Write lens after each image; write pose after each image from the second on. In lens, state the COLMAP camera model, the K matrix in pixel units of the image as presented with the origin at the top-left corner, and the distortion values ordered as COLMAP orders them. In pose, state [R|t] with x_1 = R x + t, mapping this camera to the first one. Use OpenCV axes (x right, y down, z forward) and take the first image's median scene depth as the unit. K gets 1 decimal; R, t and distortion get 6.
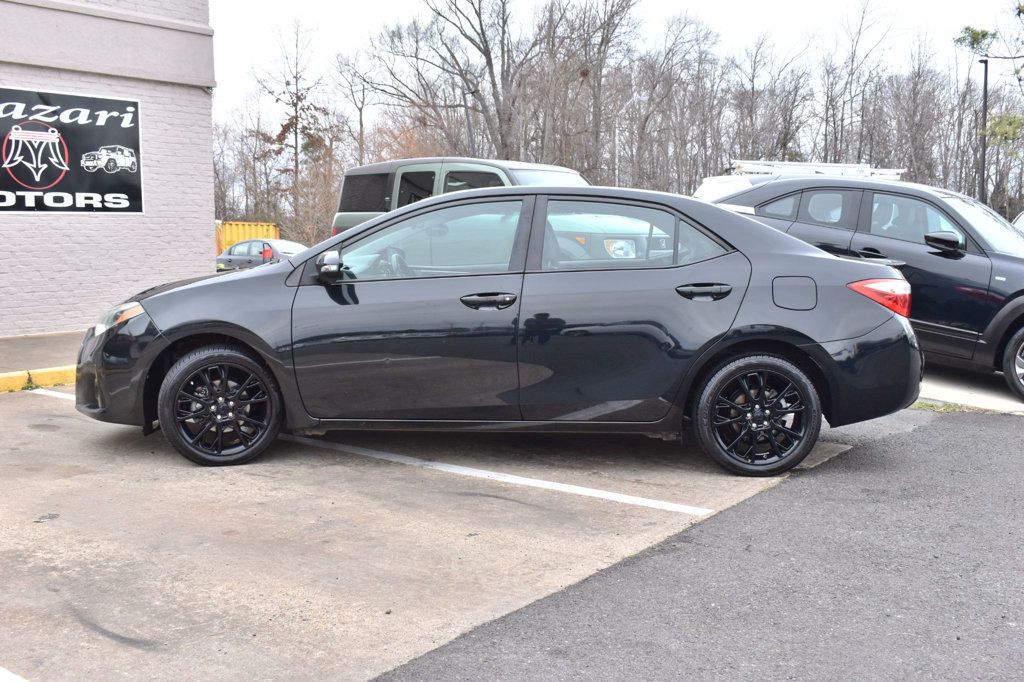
lens RADIAL K [[1078.0, 0, 514.9], [0, 1078.0, 343.8], [0, 0, 1]] dist [-0.069124, 0.000000]
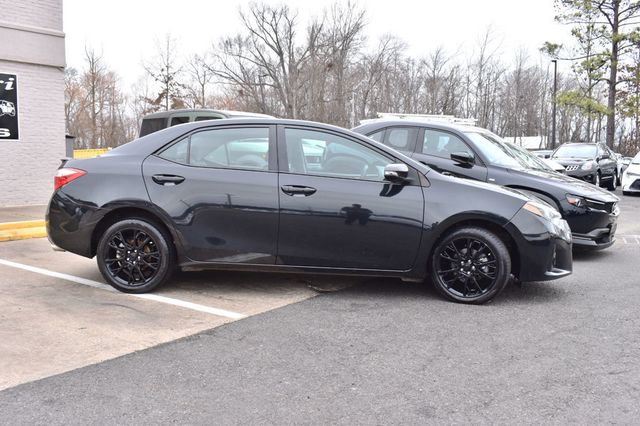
lens RADIAL K [[616.7, 0, 322.6], [0, 616.7, 210.0], [0, 0, 1]] dist [-0.075702, 0.000000]
pose [[0.999661, 0.007034, 0.025067, 0.108591], [-0.006567, 0.999804, -0.018682, 0.004382], [-0.025193, 0.018511, 0.999511, 0.022522]]
